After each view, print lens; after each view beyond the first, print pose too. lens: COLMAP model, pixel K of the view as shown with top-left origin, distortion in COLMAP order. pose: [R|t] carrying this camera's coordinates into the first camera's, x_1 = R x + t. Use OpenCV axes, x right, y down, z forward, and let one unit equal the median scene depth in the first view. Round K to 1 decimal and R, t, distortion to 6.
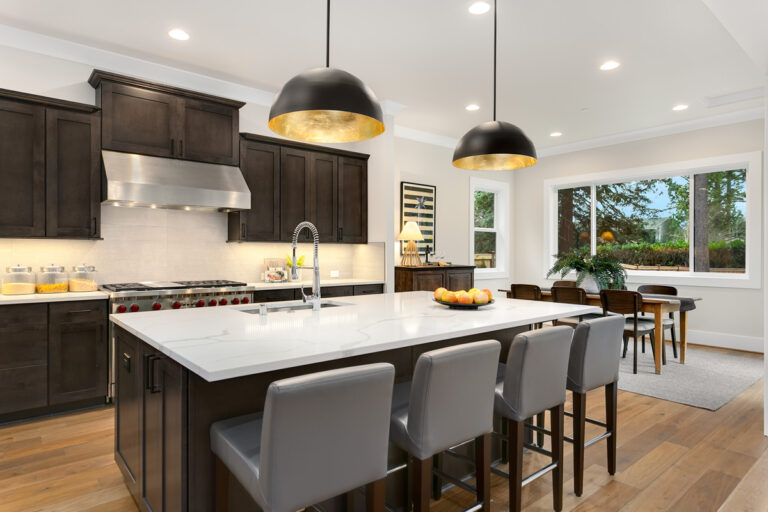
lens RADIAL K [[449.3, 0, 383.3], [0, 449.3, 254.3], [0, 0, 1]] dist [0.001524, -0.000609]
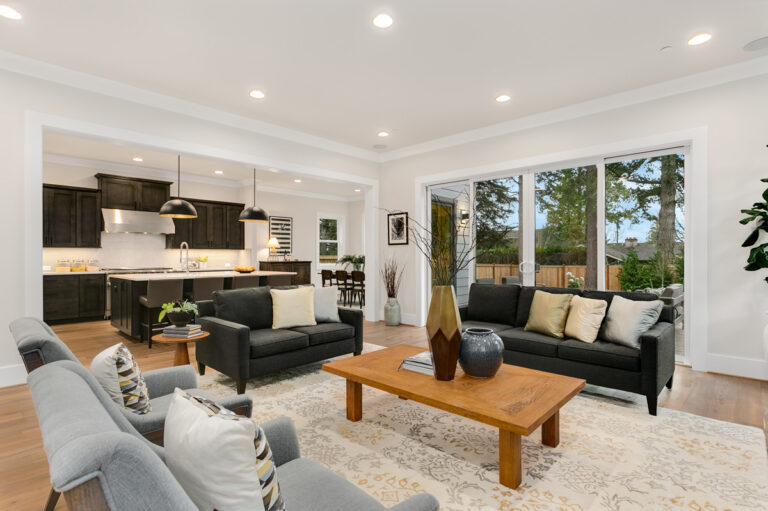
lens RADIAL K [[389.8, 0, 389.0], [0, 389.8, 255.8], [0, 0, 1]] dist [0.000154, 0.000772]
pose [[0.993514, -0.003514, 0.113657, 0.536196], [0.004058, 0.999981, -0.004551, 0.019313], [-0.113639, 0.004982, 0.993510, -1.015697]]
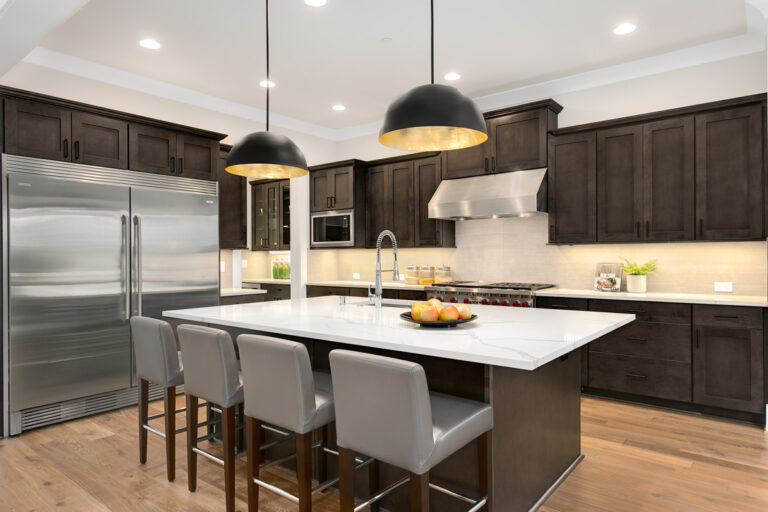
lens RADIAL K [[472.5, 0, 385.2], [0, 472.5, 258.6], [0, 0, 1]] dist [-0.004654, 0.000344]
pose [[0.207697, 0.000509, -0.978193, 0.659752], [0.004046, 0.999991, 0.001379, -0.001683], [0.978185, -0.004245, 0.207694, 0.495302]]
